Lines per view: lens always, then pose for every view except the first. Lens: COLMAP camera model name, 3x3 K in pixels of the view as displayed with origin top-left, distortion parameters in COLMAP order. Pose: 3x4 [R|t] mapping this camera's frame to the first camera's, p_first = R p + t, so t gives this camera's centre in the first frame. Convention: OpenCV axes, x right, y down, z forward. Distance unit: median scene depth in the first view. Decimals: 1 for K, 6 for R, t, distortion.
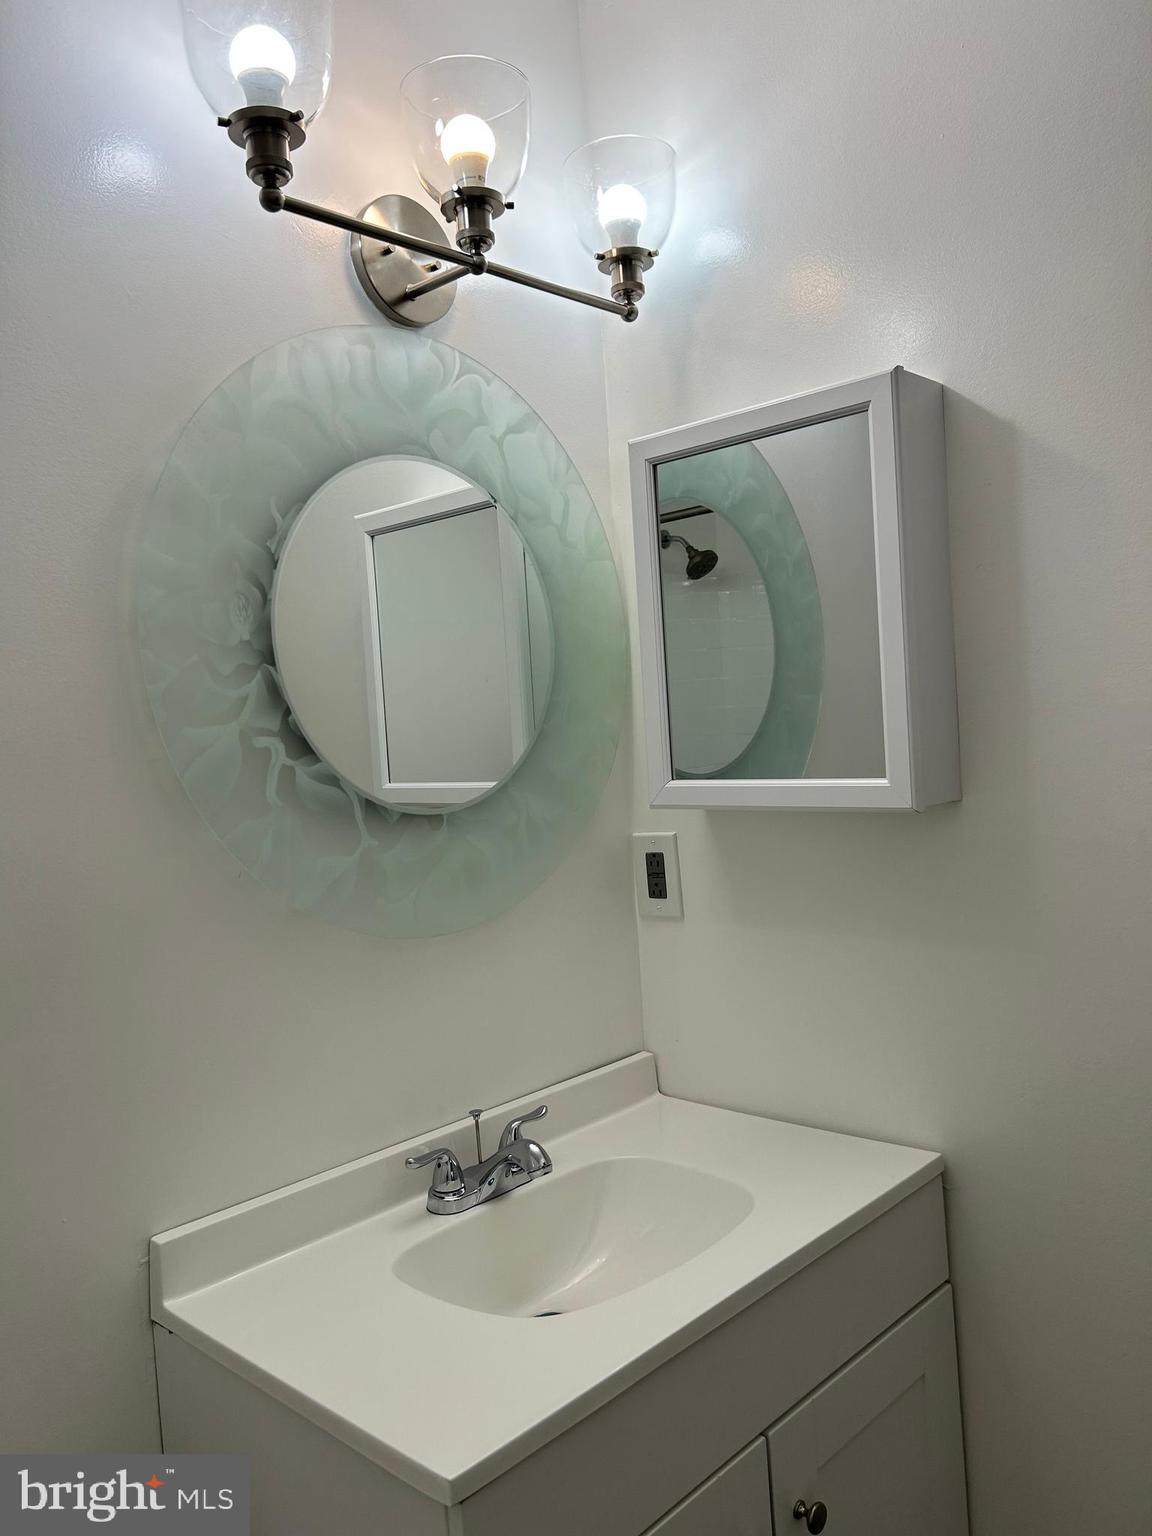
lens RADIAL K [[1164.5, 0, 571.5], [0, 1164.5, 778.0], [0, 0, 1]] dist [0.045217, -0.045793]
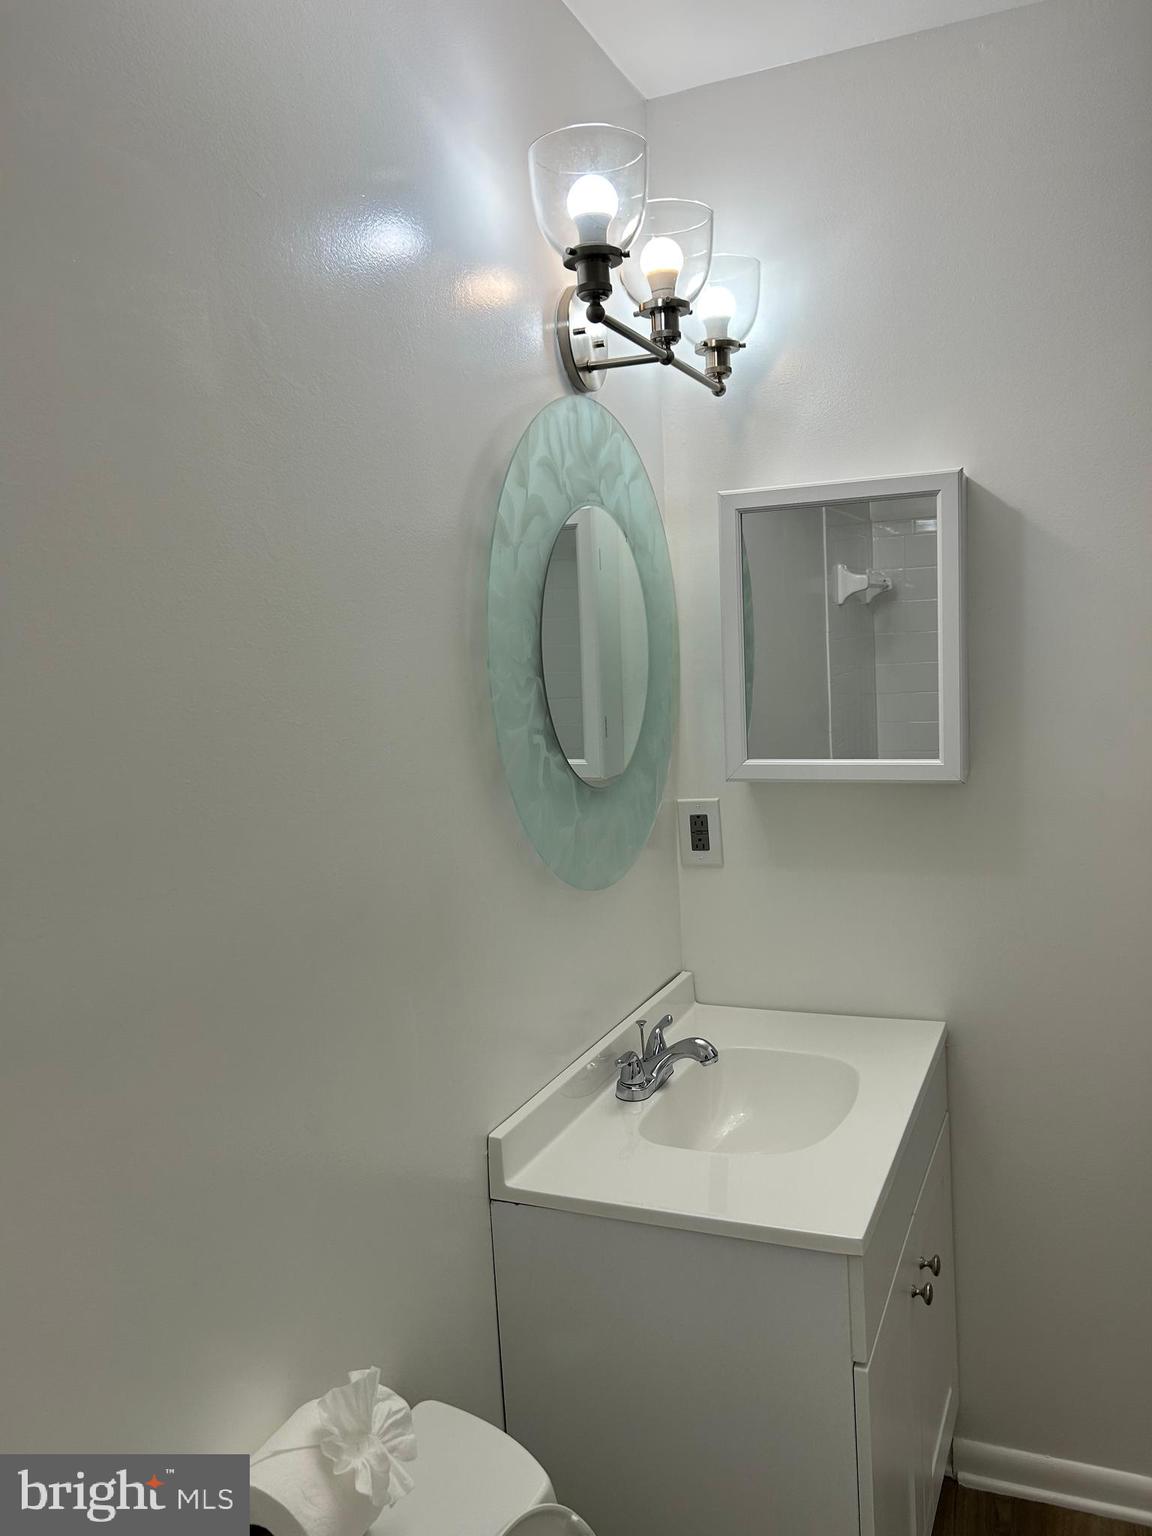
lens RADIAL K [[1163.7, 0, 562.5], [0, 1163.7, 779.8], [0, 0, 1]] dist [0.043794, -0.046896]
pose [[0.942528, -0.020441, 0.333501, -0.600006], [0.004440, 0.998805, 0.048670, -0.043661], [-0.334097, -0.044392, 0.941493, -0.166543]]
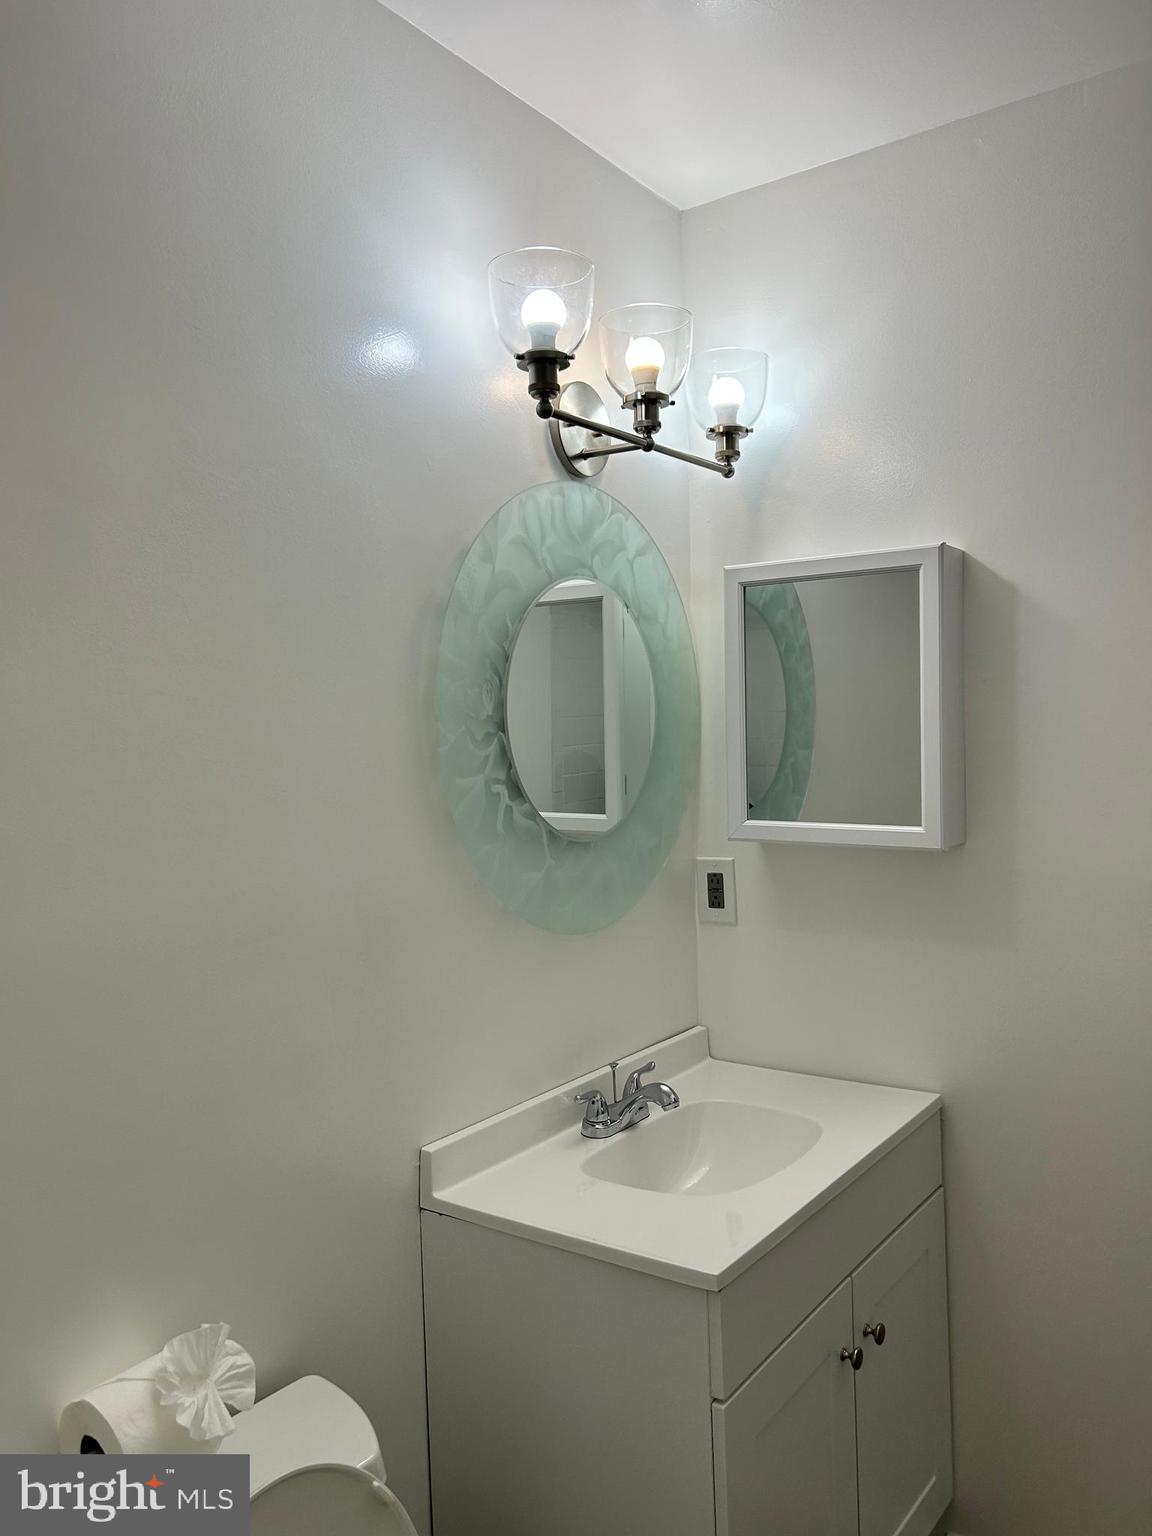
lens RADIAL K [[1161.5, 0, 574.2], [0, 1161.5, 779.5], [0, 0, 1]] dist [0.077174, -0.106641]
pose [[0.989486, 0.034046, 0.140567, -0.336032], [-0.032997, 0.999408, -0.009785, -0.028370], [-0.140817, 0.005044, 0.990023, -0.335162]]
